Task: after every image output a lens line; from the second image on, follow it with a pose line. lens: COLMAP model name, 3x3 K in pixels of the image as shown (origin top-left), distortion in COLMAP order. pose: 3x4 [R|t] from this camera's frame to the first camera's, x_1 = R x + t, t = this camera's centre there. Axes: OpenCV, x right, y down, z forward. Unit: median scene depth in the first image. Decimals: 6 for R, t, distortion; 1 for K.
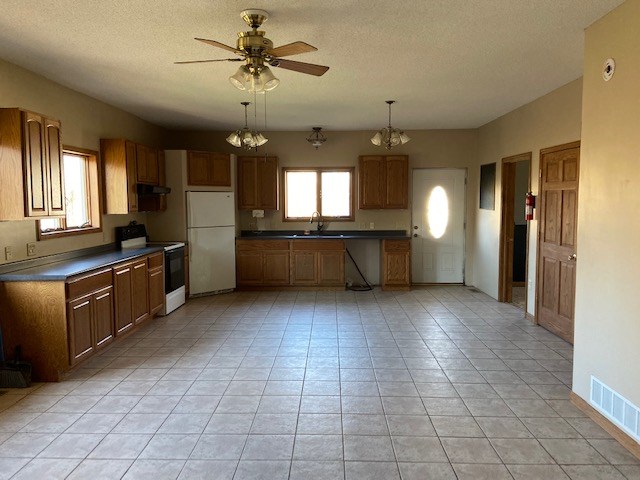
lens RADIAL K [[479.6, 0, 318.6], [0, 479.6, 235.8], [0, 0, 1]] dist [0.106546, -0.137379]
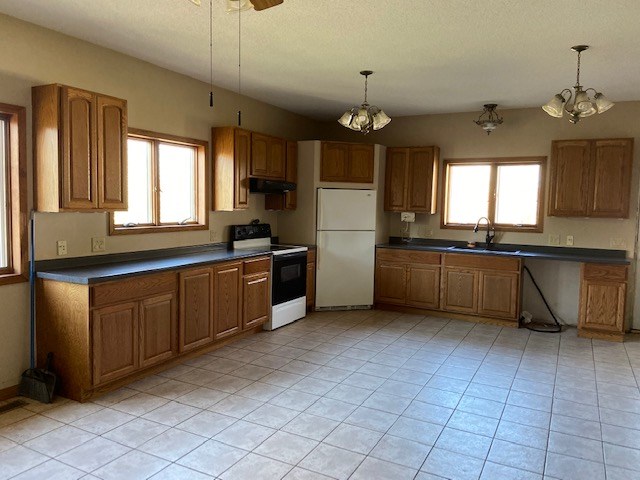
lens RADIAL K [[479.6, 0, 318.6], [0, 479.6, 235.8], [0, 0, 1]] dist [0.106546, -0.137379]
pose [[0.895889, 0.057048, -0.440600, 0.129953], [-0.059966, 0.998174, 0.007309, -0.014923], [0.440212, 0.019873, 0.897674, 0.265933]]
